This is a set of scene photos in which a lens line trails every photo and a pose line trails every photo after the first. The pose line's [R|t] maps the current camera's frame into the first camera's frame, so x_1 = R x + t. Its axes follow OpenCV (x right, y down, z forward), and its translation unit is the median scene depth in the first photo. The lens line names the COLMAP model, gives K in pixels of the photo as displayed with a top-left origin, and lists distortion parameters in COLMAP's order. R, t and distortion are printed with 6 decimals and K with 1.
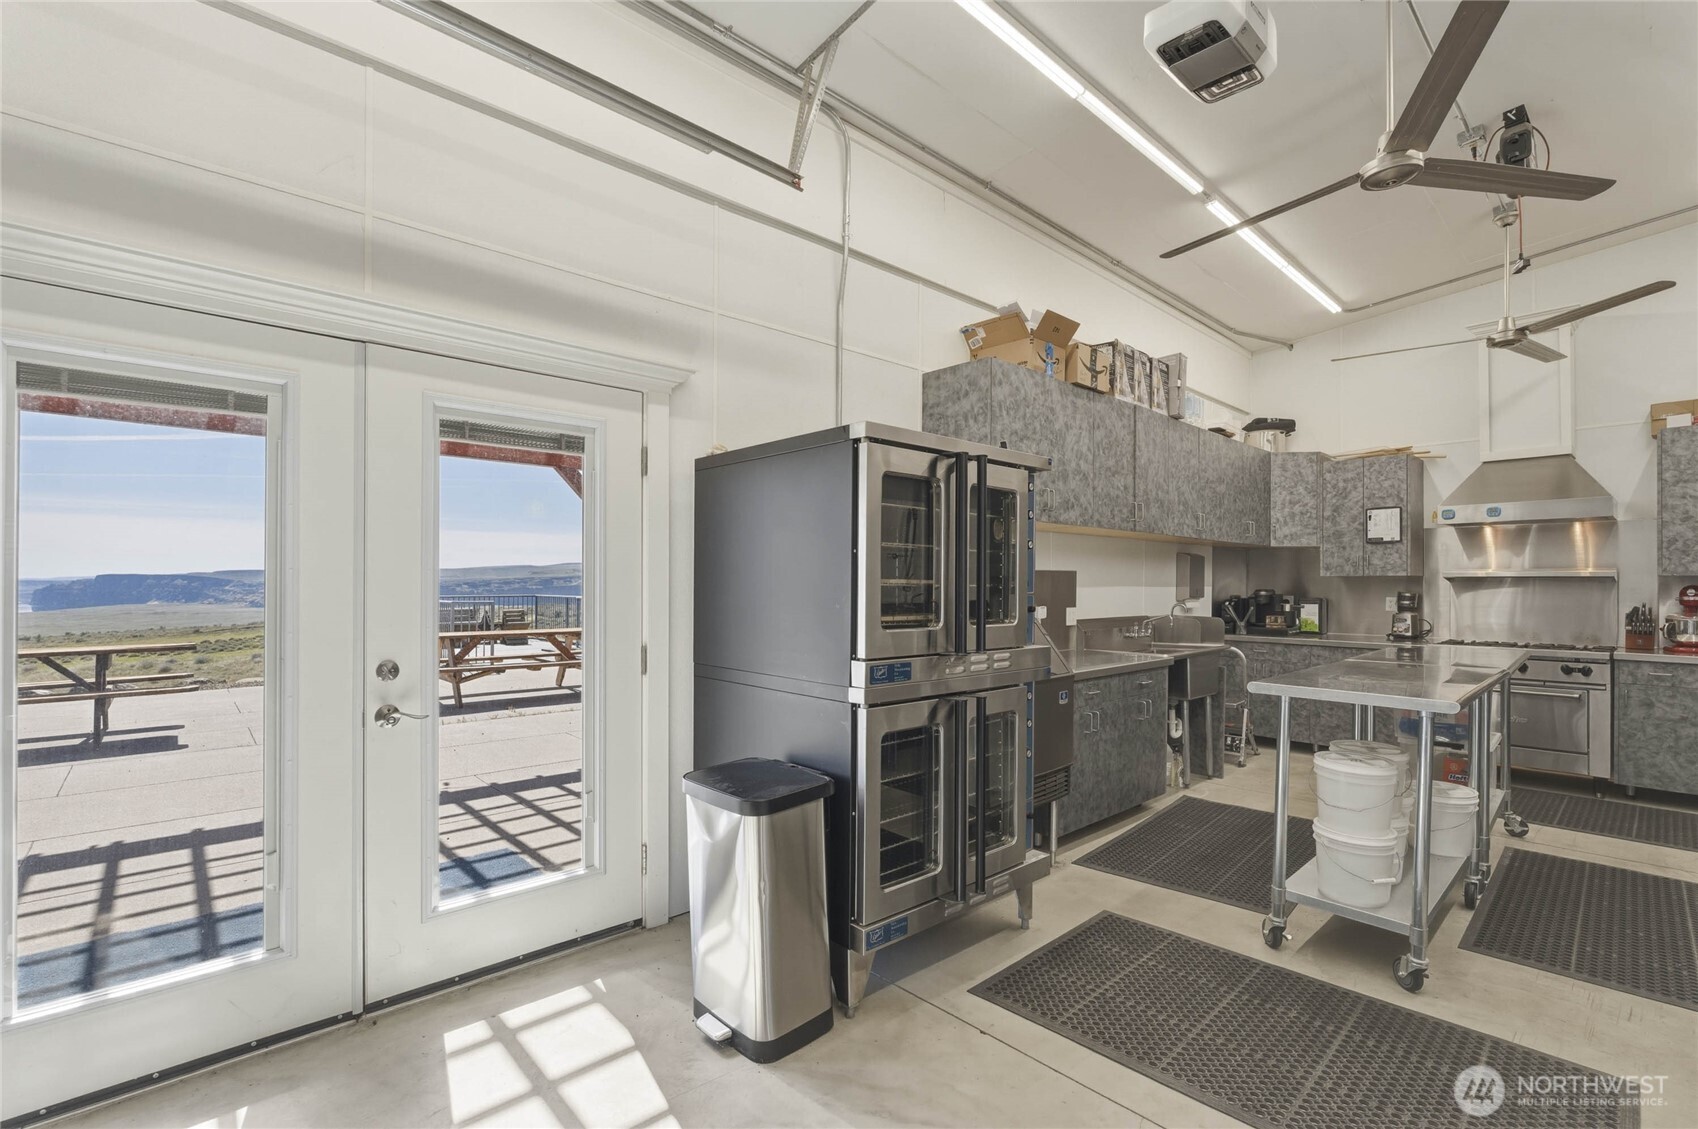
lens RADIAL K [[751.4, 0, 850.0], [0, 751.4, 574.9], [0, 0, 1]] dist [-0.023984, 0.011081]
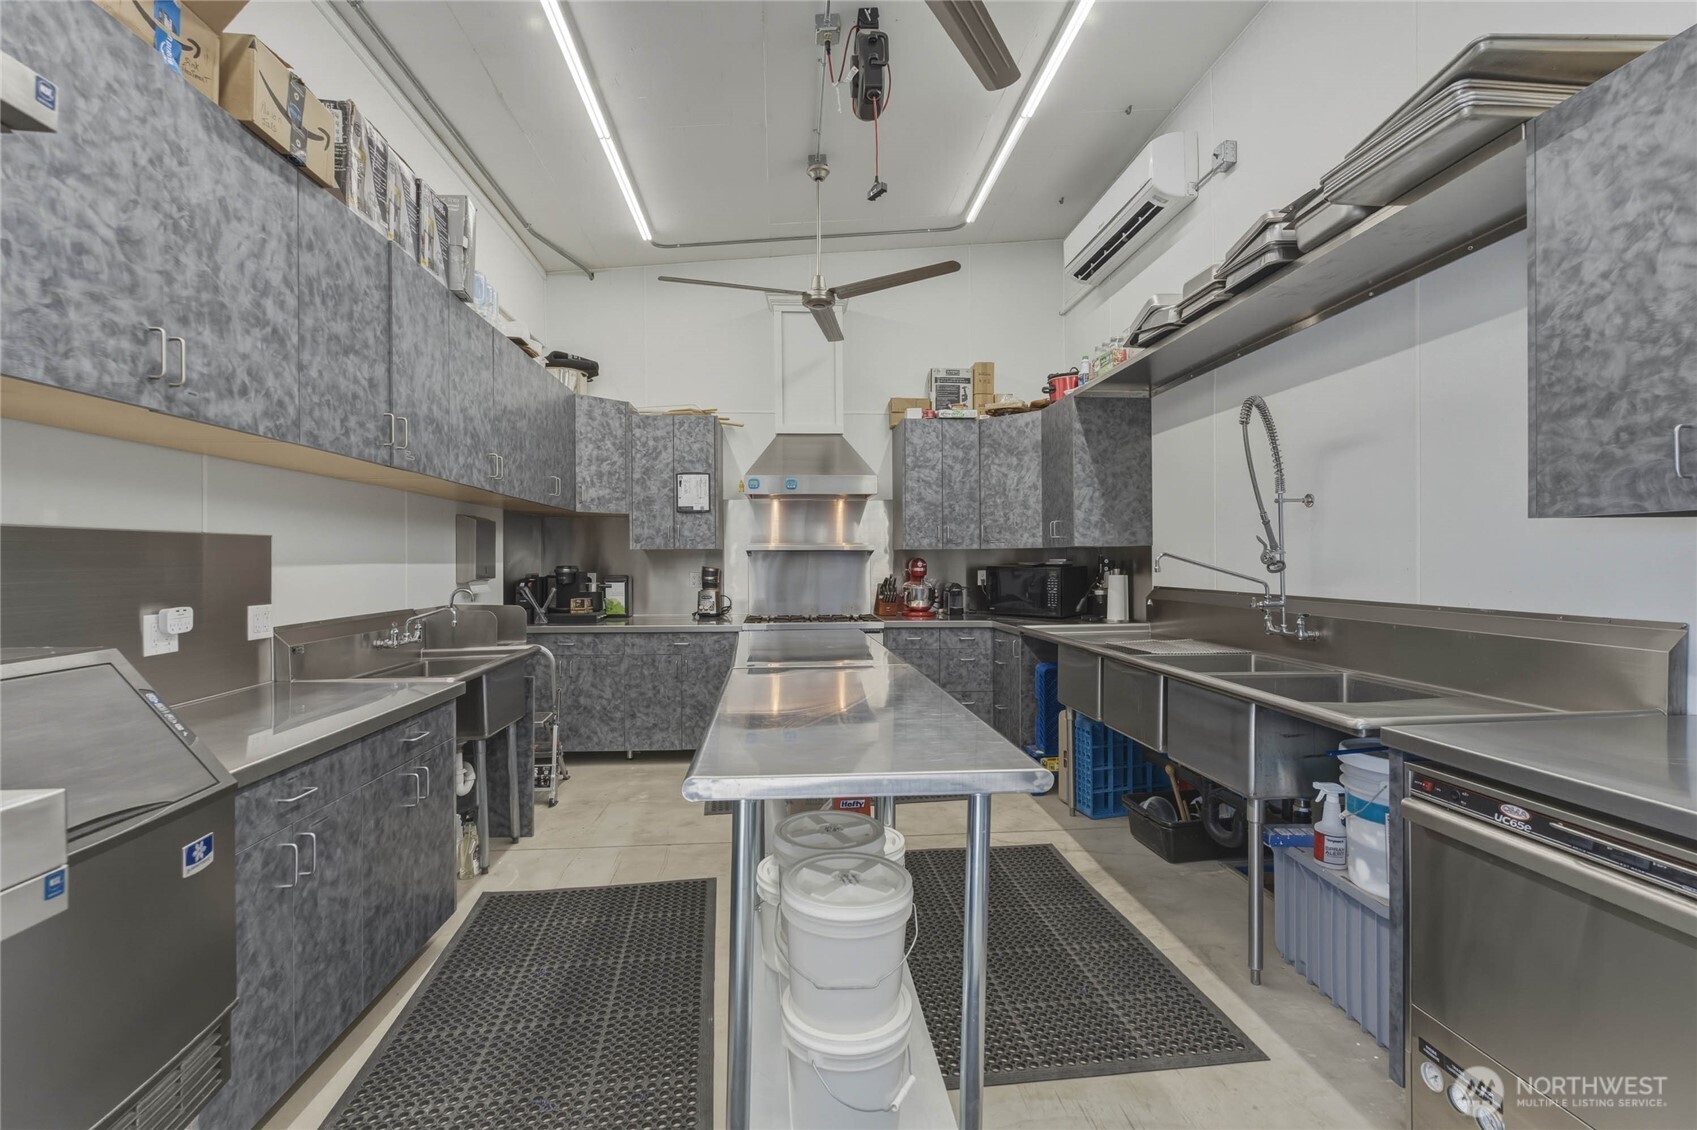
lens RADIAL K [[751.0, 0, 849.5], [0, 751.0, 575.4], [0, 0, 1]] dist [-0.023984, 0.011081]
pose [[0.607775, -0.022217, 0.793798, 0.118680], [-0.003581, 0.999522, 0.030716, 0.004637], [-0.794101, -0.021511, 0.607405, 0.318230]]
